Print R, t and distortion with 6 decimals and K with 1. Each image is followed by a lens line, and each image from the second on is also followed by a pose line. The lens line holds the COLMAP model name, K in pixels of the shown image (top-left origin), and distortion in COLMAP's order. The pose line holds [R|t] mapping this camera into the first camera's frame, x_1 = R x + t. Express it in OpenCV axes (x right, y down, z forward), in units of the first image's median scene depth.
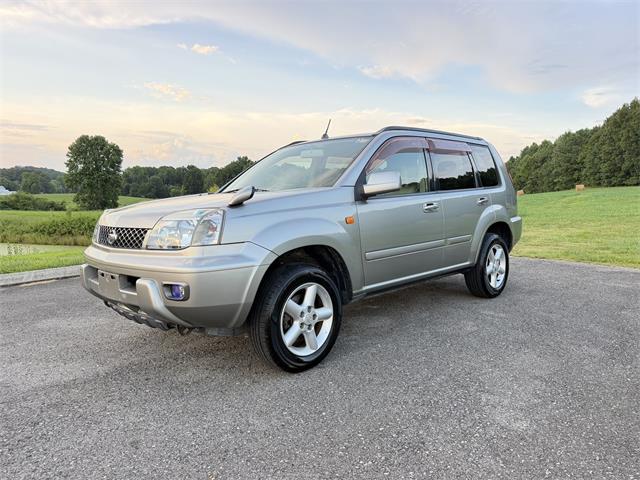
lens RADIAL K [[458.8, 0, 315.2], [0, 458.8, 242.8], [0, 0, 1]] dist [0.024568, -0.034716]
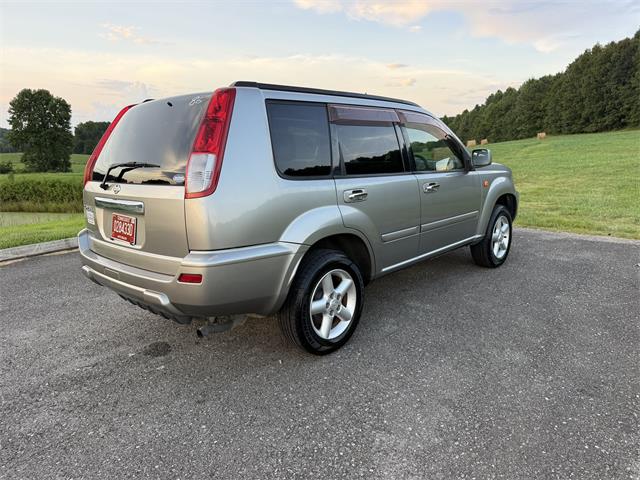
lens RADIAL K [[458.8, 0, 321.5], [0, 458.8, 242.0], [0, 0, 1]] dist [0.024568, -0.034716]
pose [[0.996695, -0.038078, 0.071759, 0.025487], [0.030591, 0.994244, 0.102677, -0.013654], [-0.075255, -0.100143, 0.992123, 0.023863]]
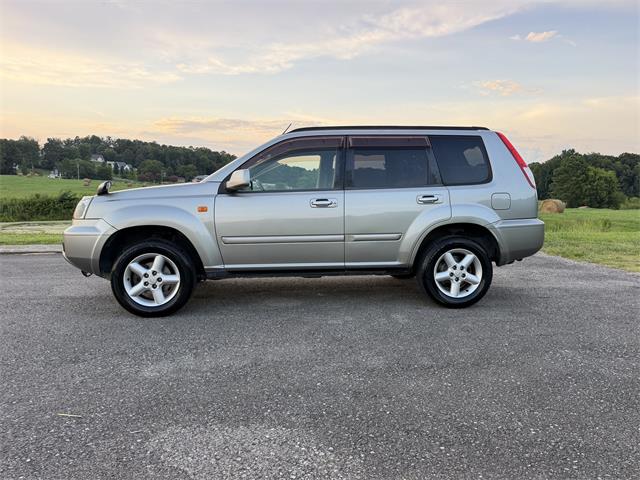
lens RADIAL K [[458.8, 0, 317.7], [0, 458.8, 236.9], [0, 0, 1]] dist [0.024568, -0.034716]
pose [[0.775739, 0.071366, -0.627006, 0.160305], [-0.075474, 0.996945, 0.020095, -0.003350], [0.626524, 0.031735, 0.778755, 0.032243]]
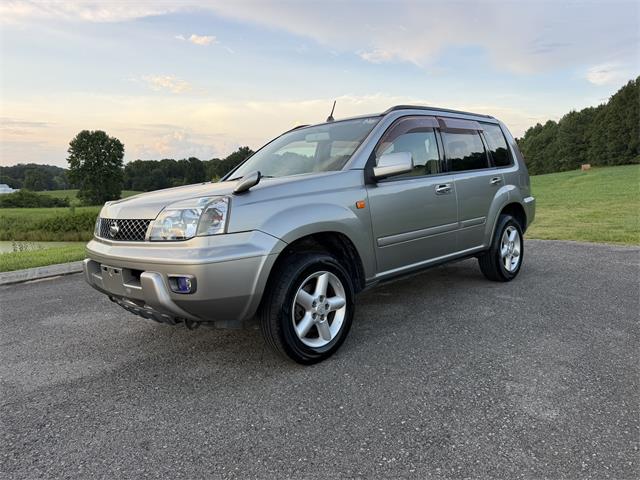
lens RADIAL K [[458.8, 0, 314.1], [0, 458.8, 242.8], [0, 0, 1]] dist [0.024568, -0.034716]
pose [[0.999484, -0.029967, -0.011595, -0.001809], [0.030241, 0.999247, 0.024292, 0.000575], [0.010858, -0.024631, 0.999638, 0.005928]]
